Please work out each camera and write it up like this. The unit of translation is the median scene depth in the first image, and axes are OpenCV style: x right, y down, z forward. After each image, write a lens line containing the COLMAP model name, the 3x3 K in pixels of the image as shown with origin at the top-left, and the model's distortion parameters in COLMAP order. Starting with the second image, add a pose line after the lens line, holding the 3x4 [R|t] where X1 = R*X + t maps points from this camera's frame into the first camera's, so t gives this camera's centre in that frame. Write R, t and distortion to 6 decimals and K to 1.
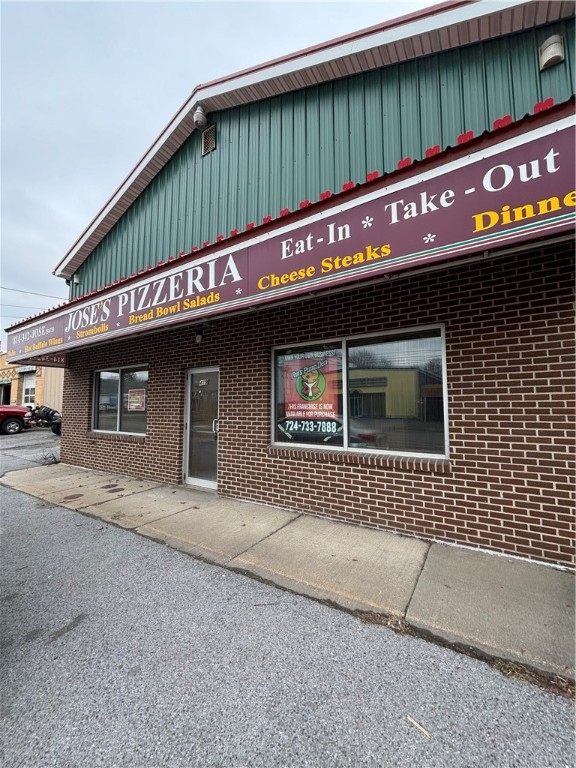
lens RADIAL K [[307.5, 0, 294.9], [0, 307.5, 380.2], [0, 0, 1]] dist [0.008522, -0.000978]
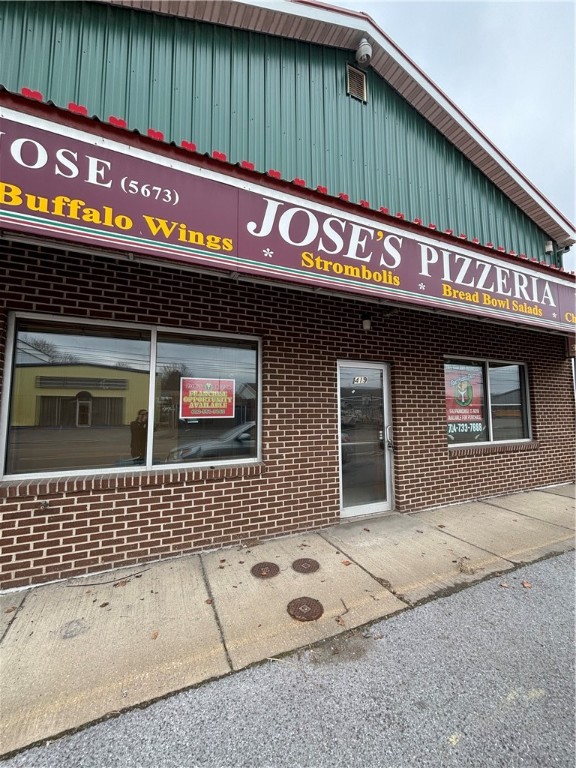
lens RADIAL K [[307.5, 0, 292.3], [0, 307.5, 381.9], [0, 0, 1]] dist [0.008522, -0.000978]
pose [[0.545451, 0.076216, 0.834670, -1.332148], [-0.074591, 0.996320, -0.042232, 0.073406], [-0.834817, -0.039224, 0.549128, 0.910528]]
